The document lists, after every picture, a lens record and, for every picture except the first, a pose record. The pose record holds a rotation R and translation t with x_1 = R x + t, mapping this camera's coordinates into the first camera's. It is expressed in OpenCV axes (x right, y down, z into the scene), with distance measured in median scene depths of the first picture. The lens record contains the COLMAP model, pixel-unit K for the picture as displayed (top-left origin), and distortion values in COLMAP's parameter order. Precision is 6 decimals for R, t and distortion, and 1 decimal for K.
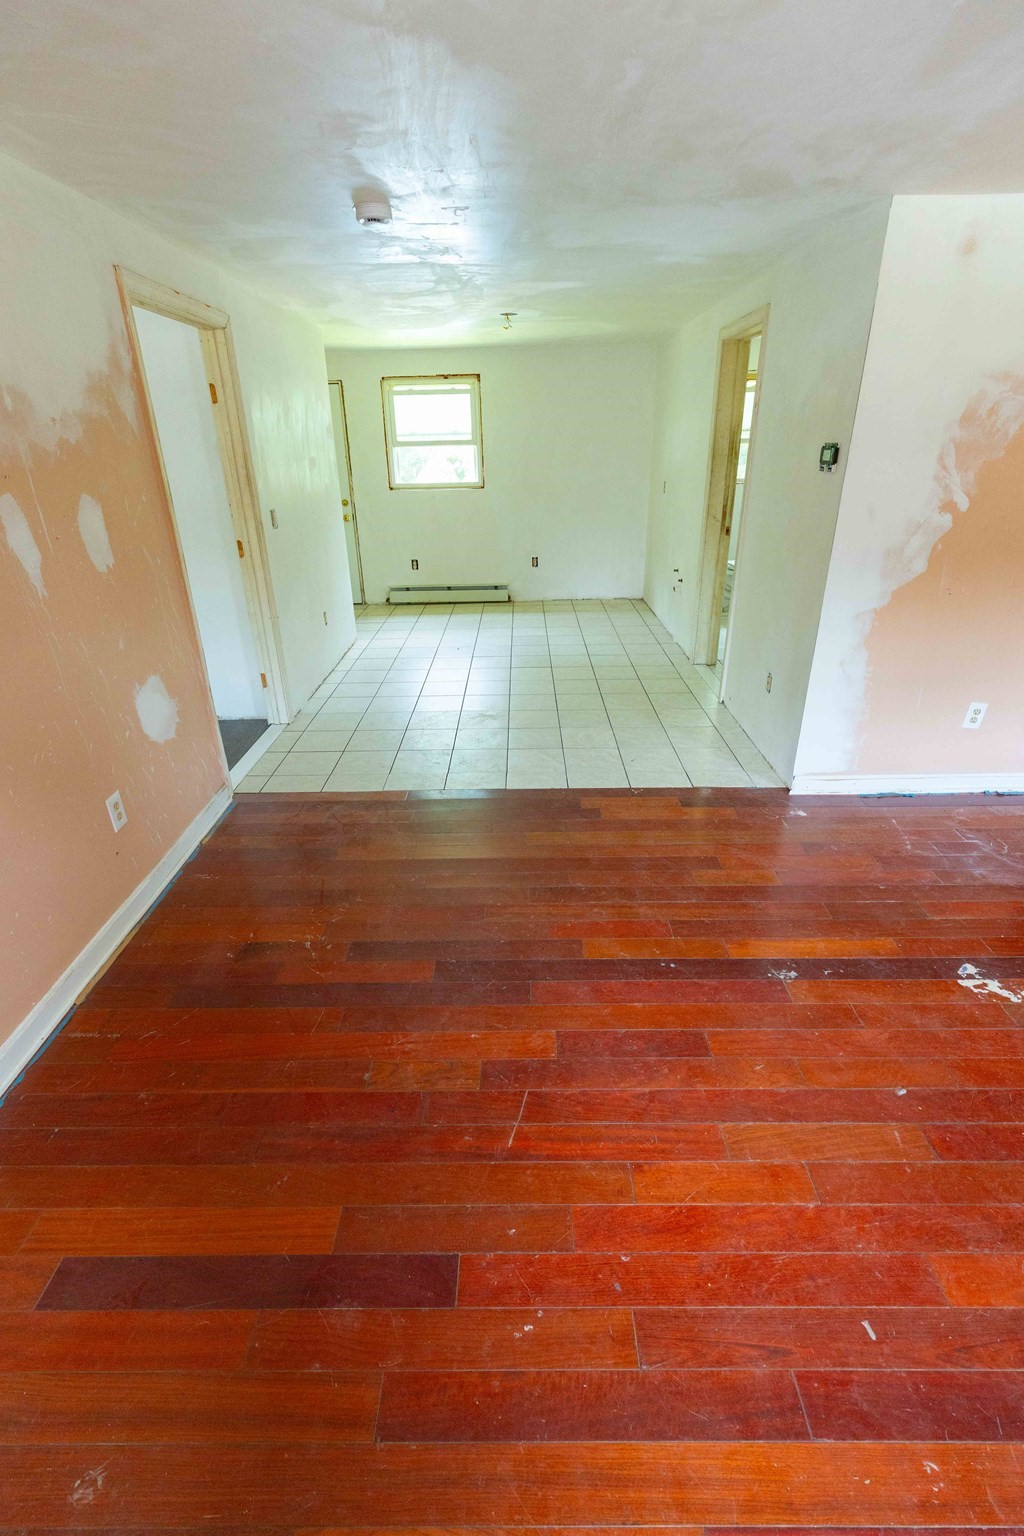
lens RADIAL K [[703.8, 0, 516.6], [0, 703.8, 770.7], [0, 0, 1]] dist [-0.004713, 0.003721]
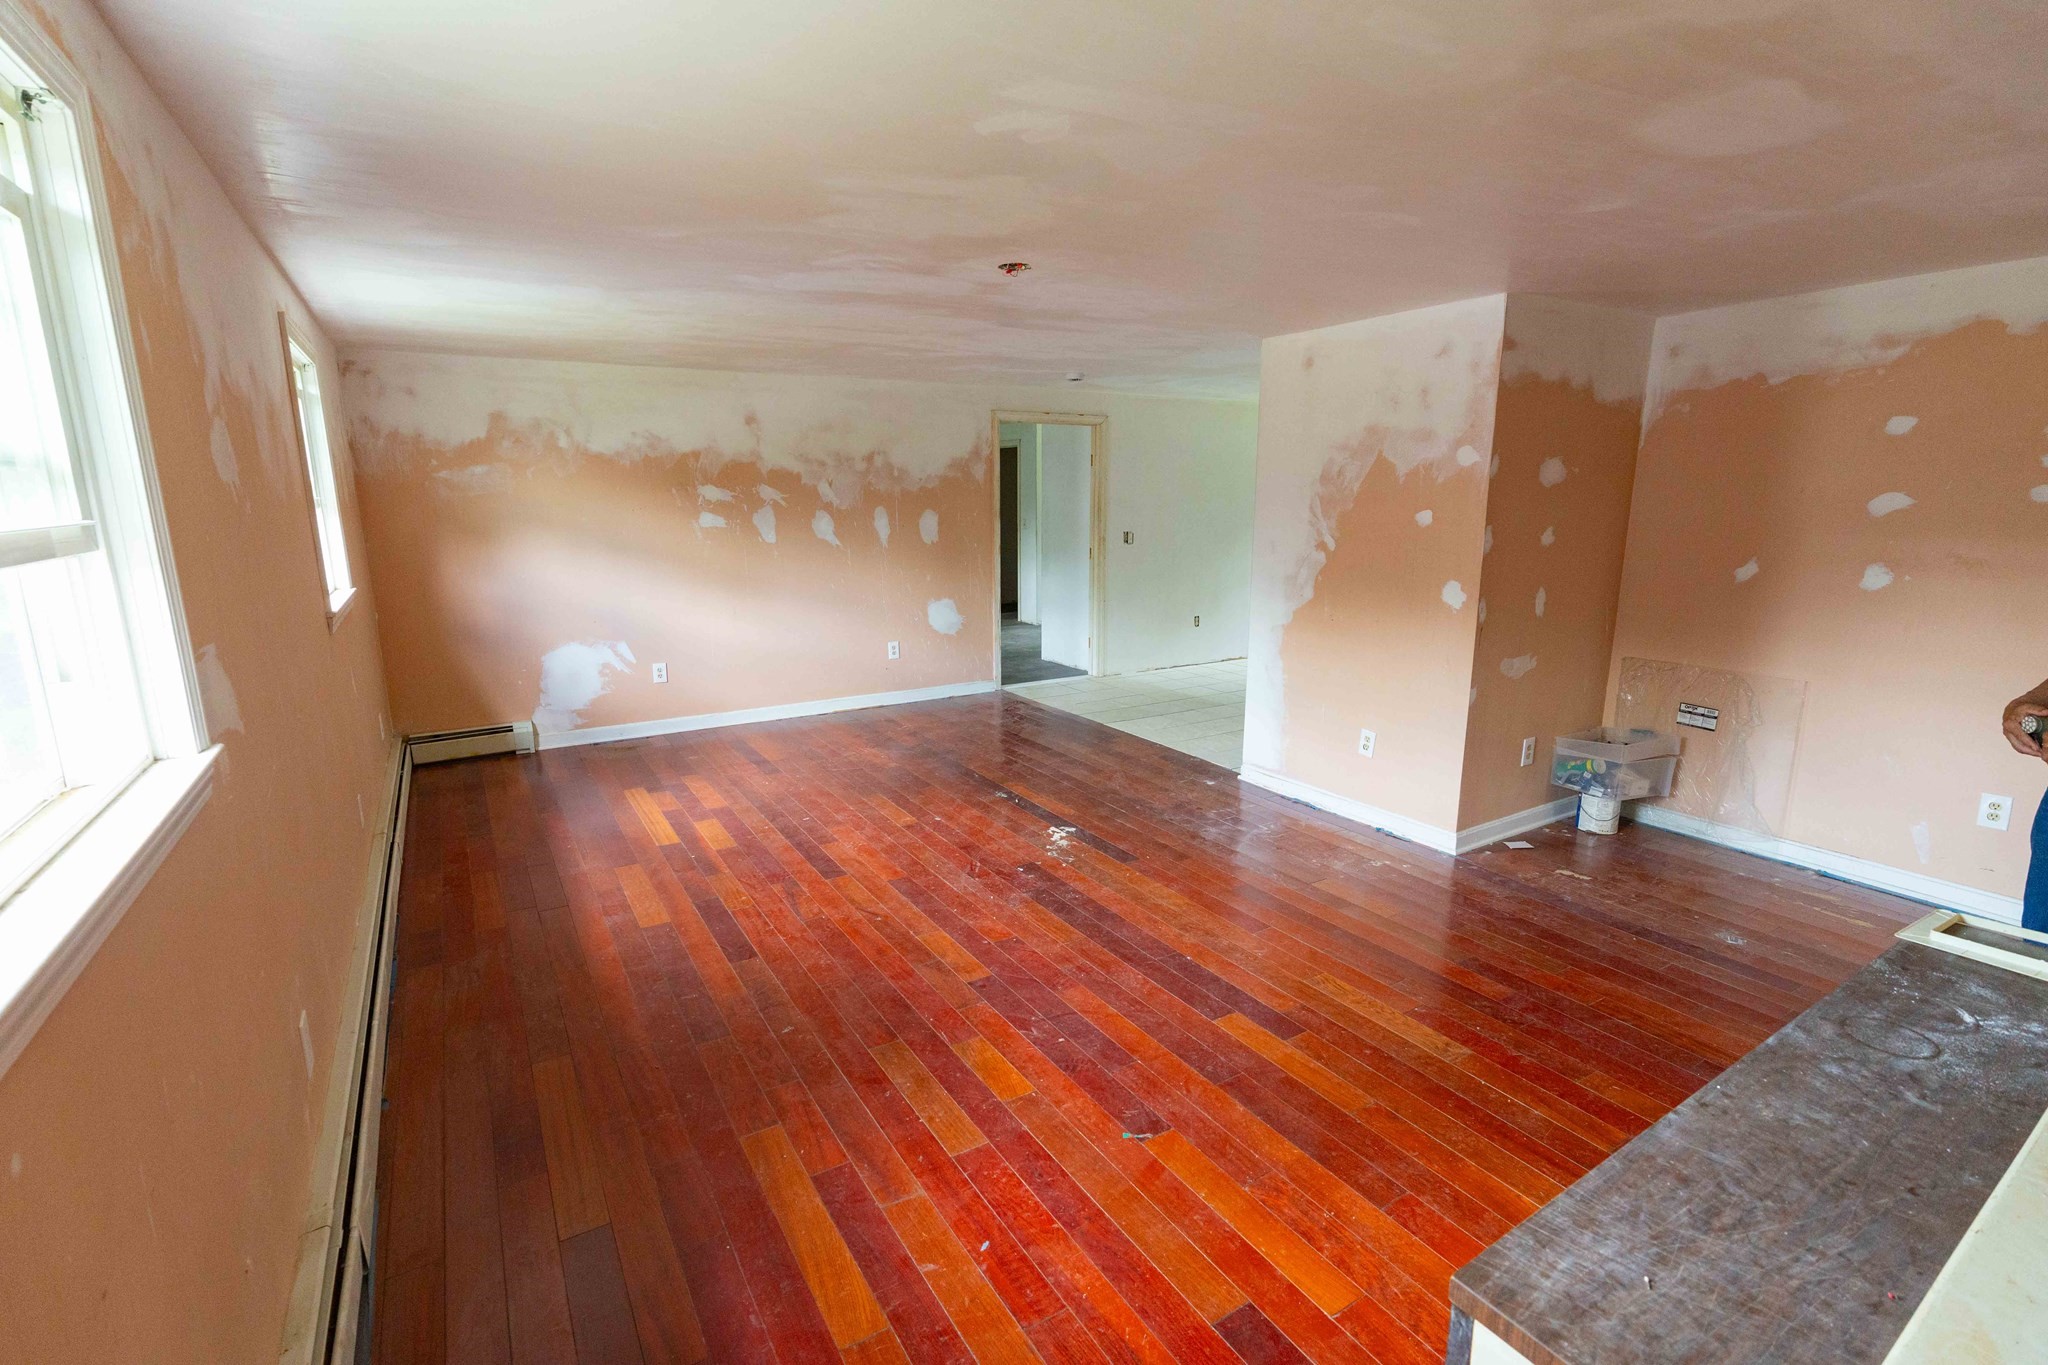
lens RADIAL K [[938.4, 0, 1020.2], [0, 938.4, 685.2], [0, 0, 1]] dist [-0.004713, 0.003721]
pose [[0.525491, 0.186114, -0.830193, 1.735550], [-0.366924, 0.929947, -0.023777, 0.071436], [0.767611, 0.317112, 0.556968, -0.209474]]
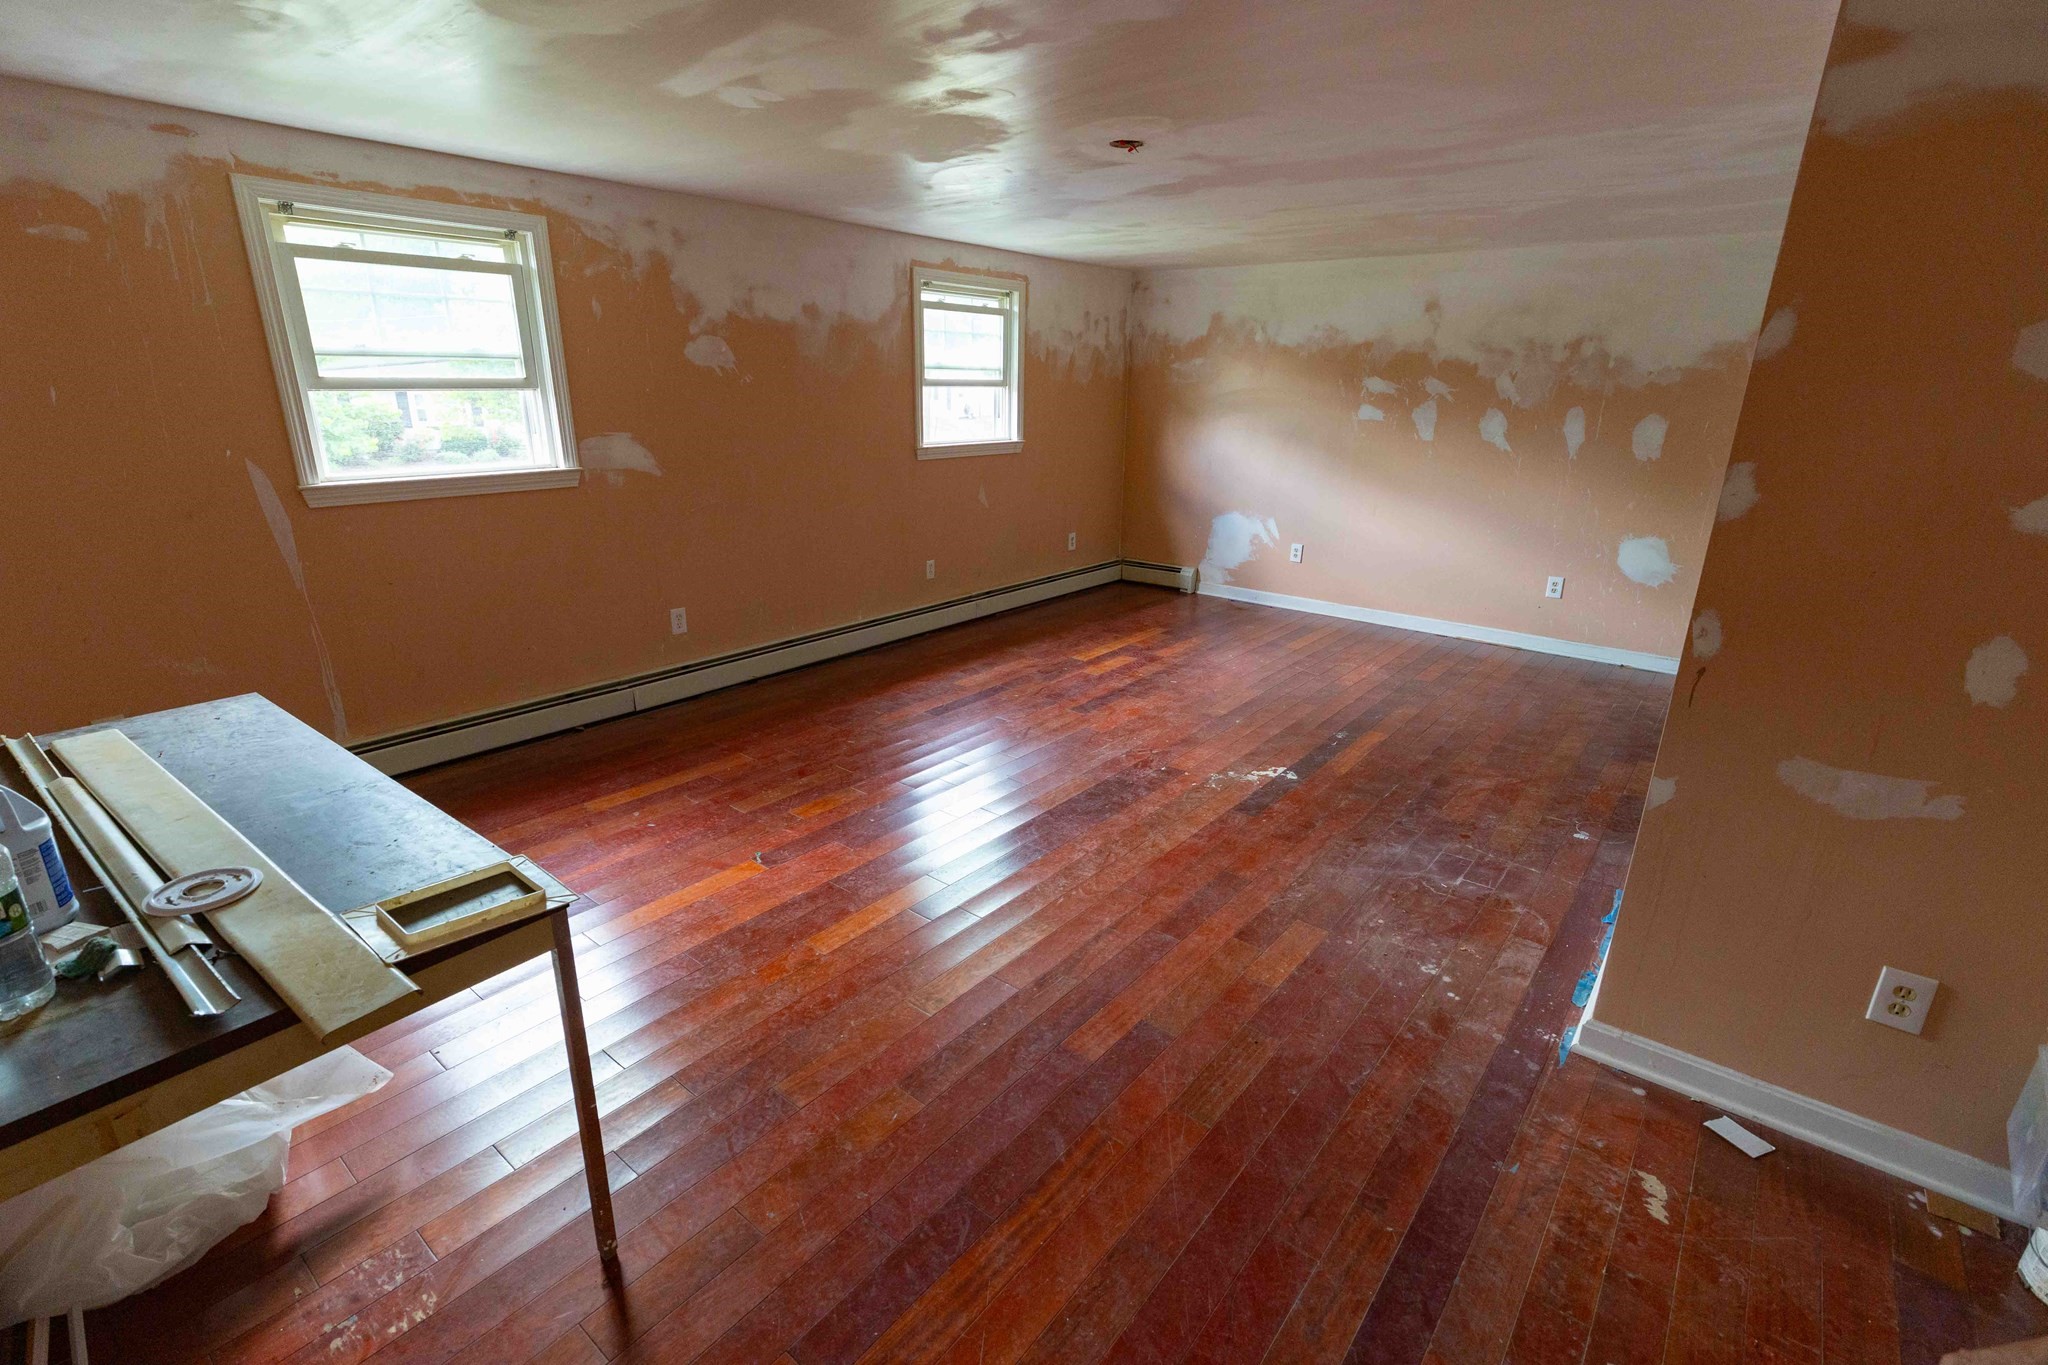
lens RADIAL K [[938.4, 0, 1020.2], [0, 938.4, 685.2], [0, 0, 1]] dist [-0.004713, 0.003721]
pose [[-0.625401, 0.245718, -0.740605, 1.763469], [-0.340388, 0.768148, 0.542296, -0.490694], [0.702146, 0.591246, -0.396761, 0.995743]]
